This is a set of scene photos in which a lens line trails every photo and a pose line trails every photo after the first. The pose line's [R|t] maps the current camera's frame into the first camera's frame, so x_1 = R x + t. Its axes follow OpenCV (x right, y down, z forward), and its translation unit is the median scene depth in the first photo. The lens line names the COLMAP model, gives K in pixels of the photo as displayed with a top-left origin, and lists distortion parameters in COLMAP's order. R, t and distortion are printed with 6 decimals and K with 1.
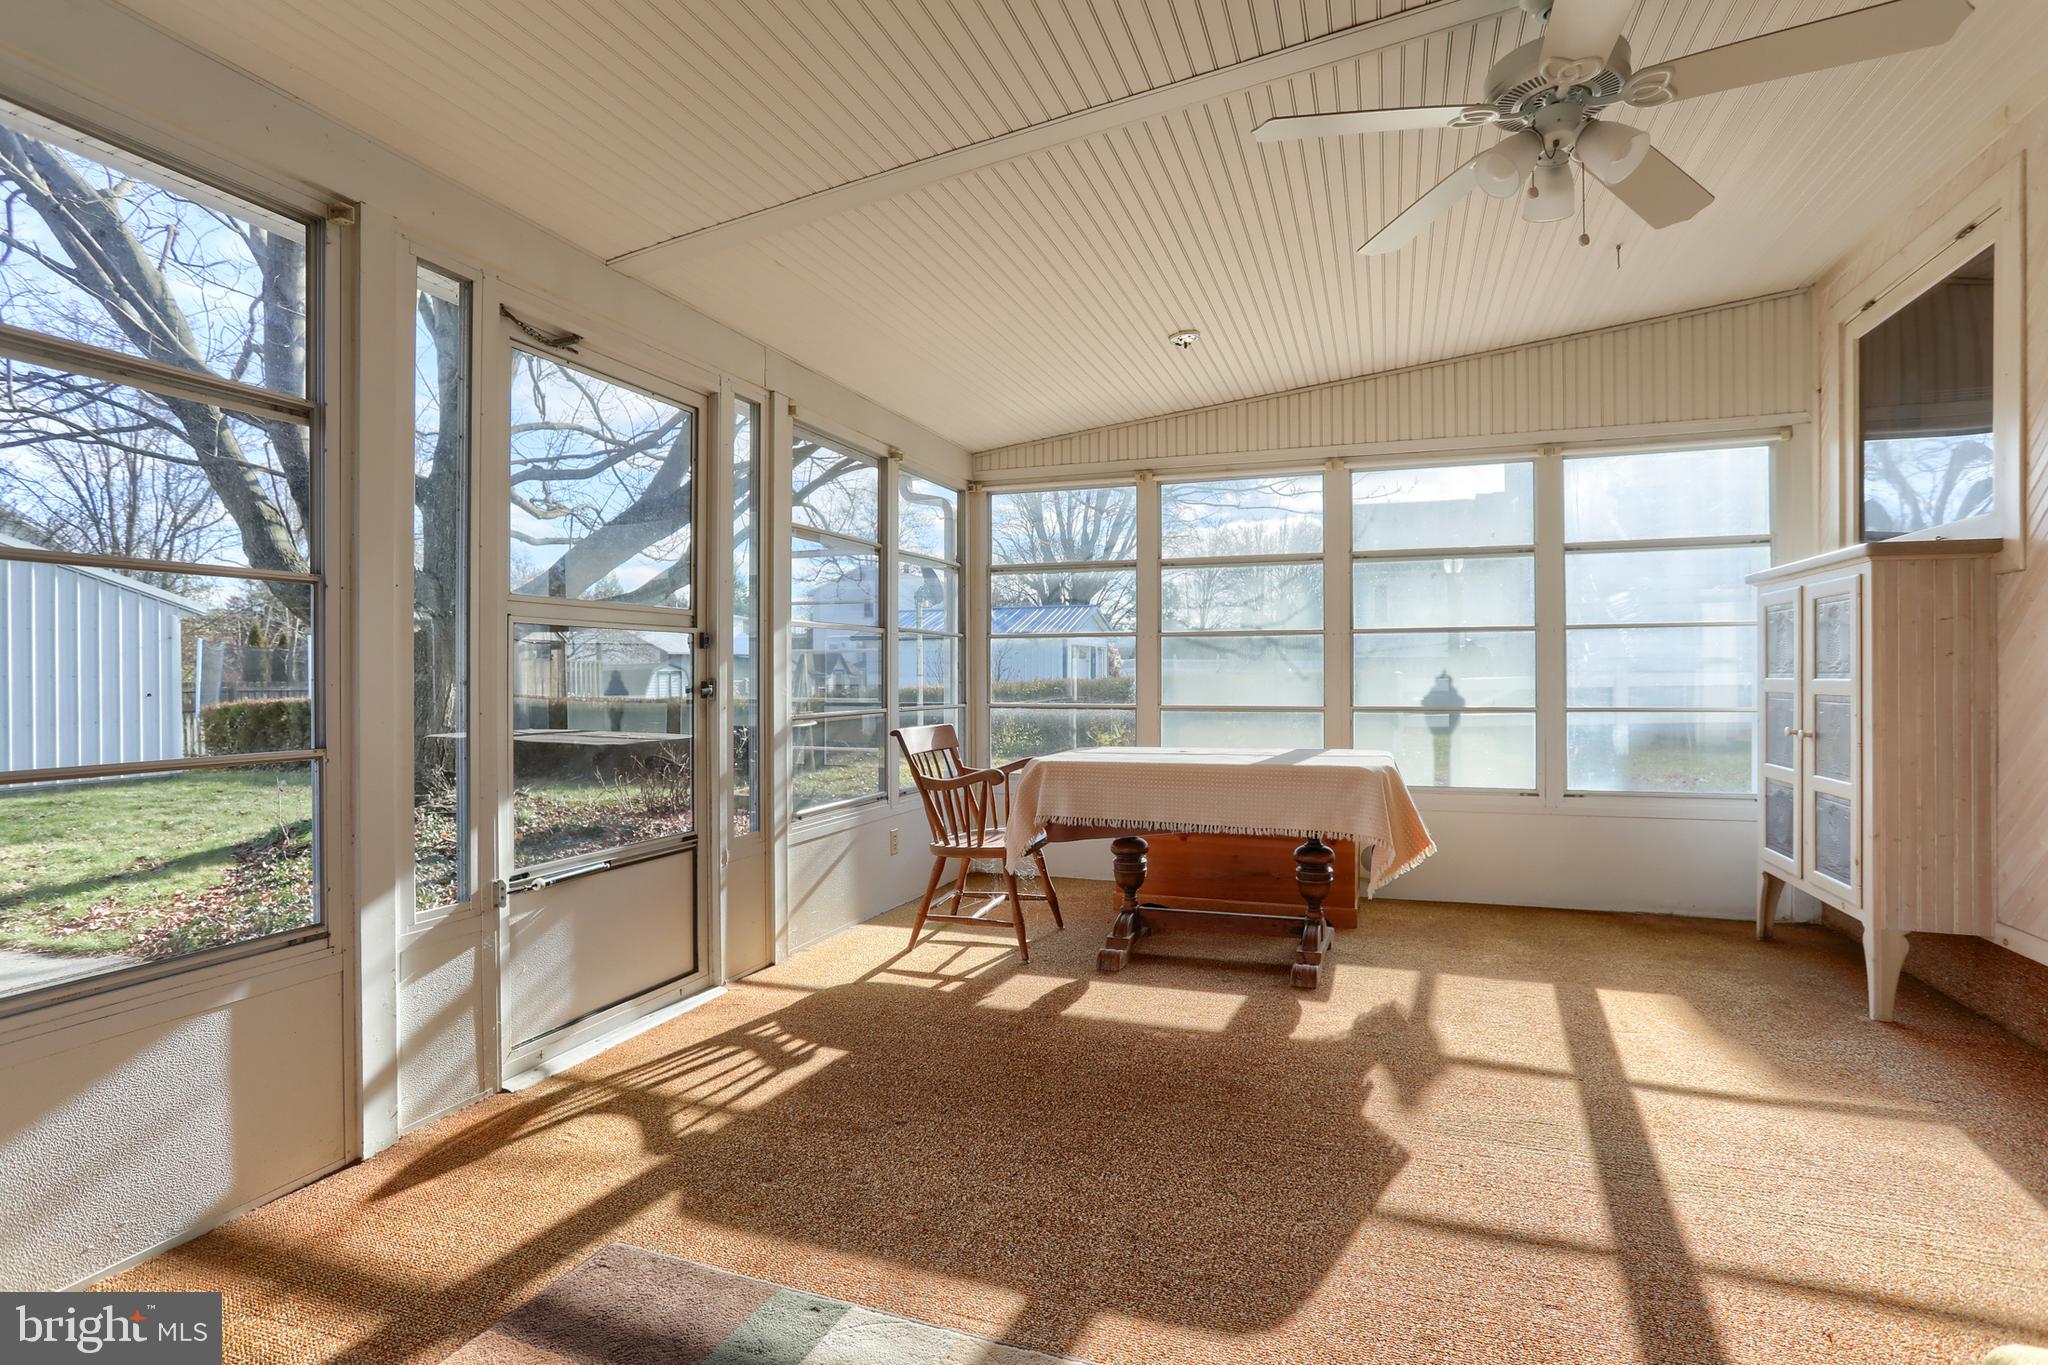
lens RADIAL K [[1023.0, 0, 1021.5], [0, 1023.0, 664.4], [0, 0, 1]] dist [-0.048888, 0.018671]
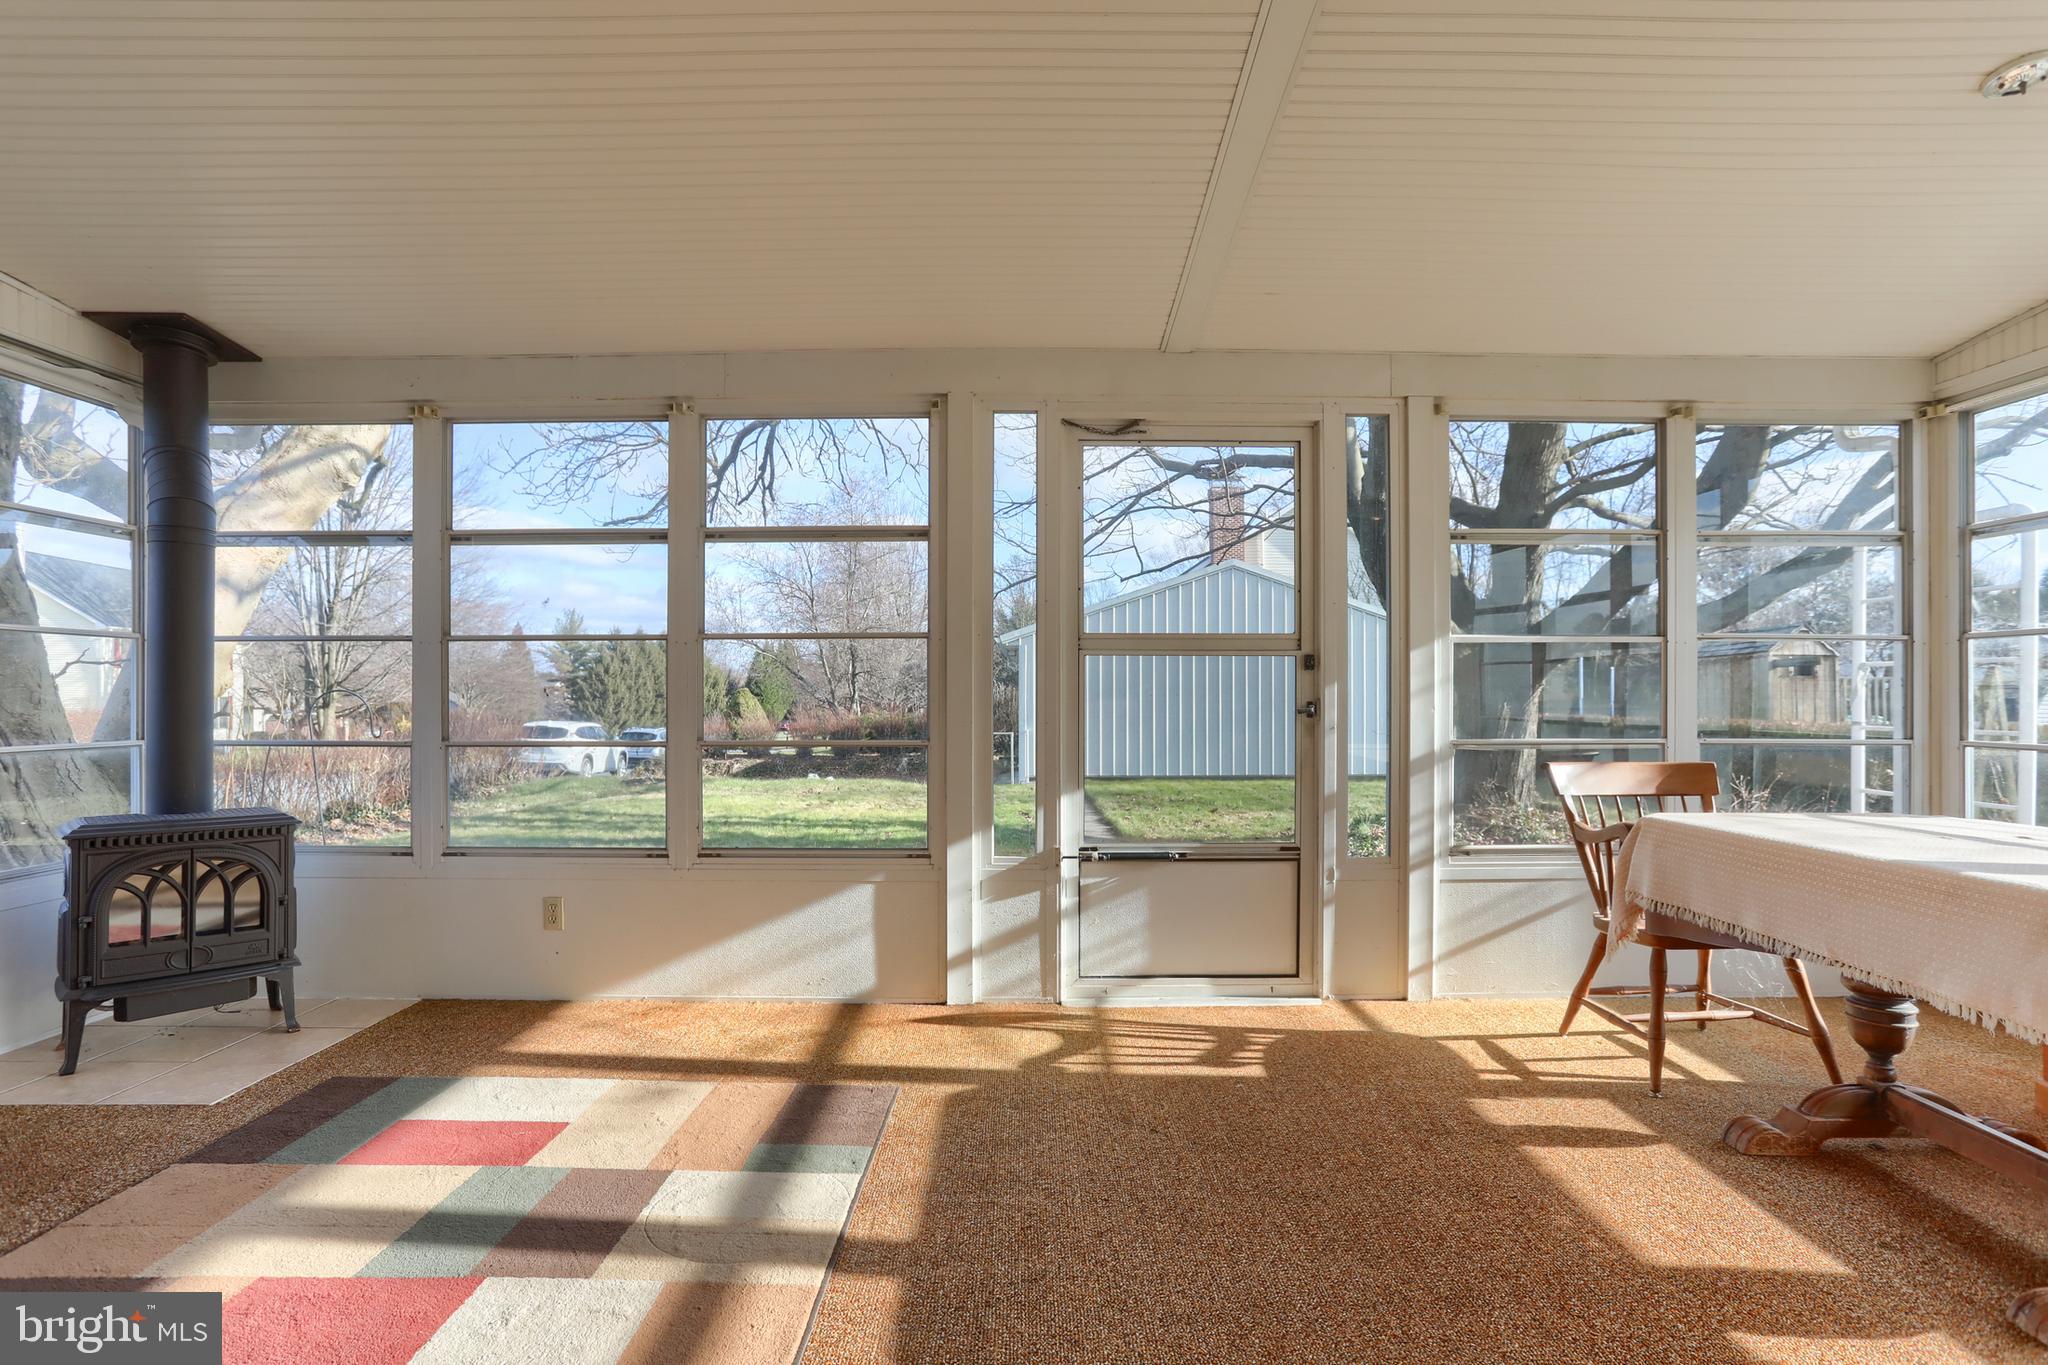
lens RADIAL K [[1023.0, 0, 1039.5], [0, 1023.0, 701.7], [0, 0, 1]] dist [-0.048888, 0.018671]
pose [[0.335949, 0.008749, -0.941839, 0.685136], [0.009112, 0.999880, 0.012539, 0.000815], [0.941836, -0.012794, 0.335829, 0.462636]]
